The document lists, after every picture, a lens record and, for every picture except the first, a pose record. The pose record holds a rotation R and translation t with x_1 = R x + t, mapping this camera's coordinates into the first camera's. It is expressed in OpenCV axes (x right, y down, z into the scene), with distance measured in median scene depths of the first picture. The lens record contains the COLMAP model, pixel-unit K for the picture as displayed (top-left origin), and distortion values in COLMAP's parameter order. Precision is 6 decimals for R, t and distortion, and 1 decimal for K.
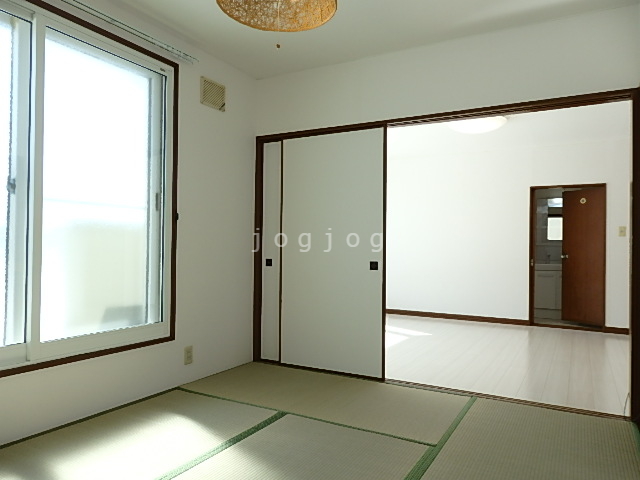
lens RADIAL K [[469.4, 0, 319.8], [0, 469.4, 240.7], [0, 0, 1]] dist [-0.001721, -0.000912]
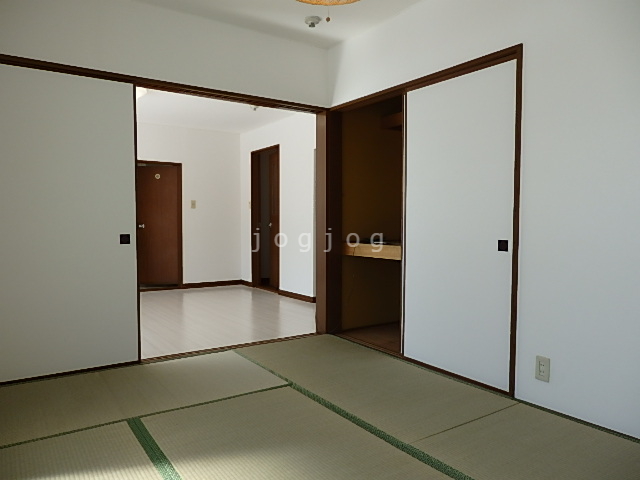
lens RADIAL K [[469.4, 0, 319.5], [0, 469.4, 241.1], [0, 0, 1]] dist [-0.001721, -0.000912]
pose [[0.447300, -0.048541, 0.893066, -0.541355], [-0.009891, 0.998197, 0.059209, -0.000283], [-0.894329, -0.035317, 0.446013, 0.287210]]
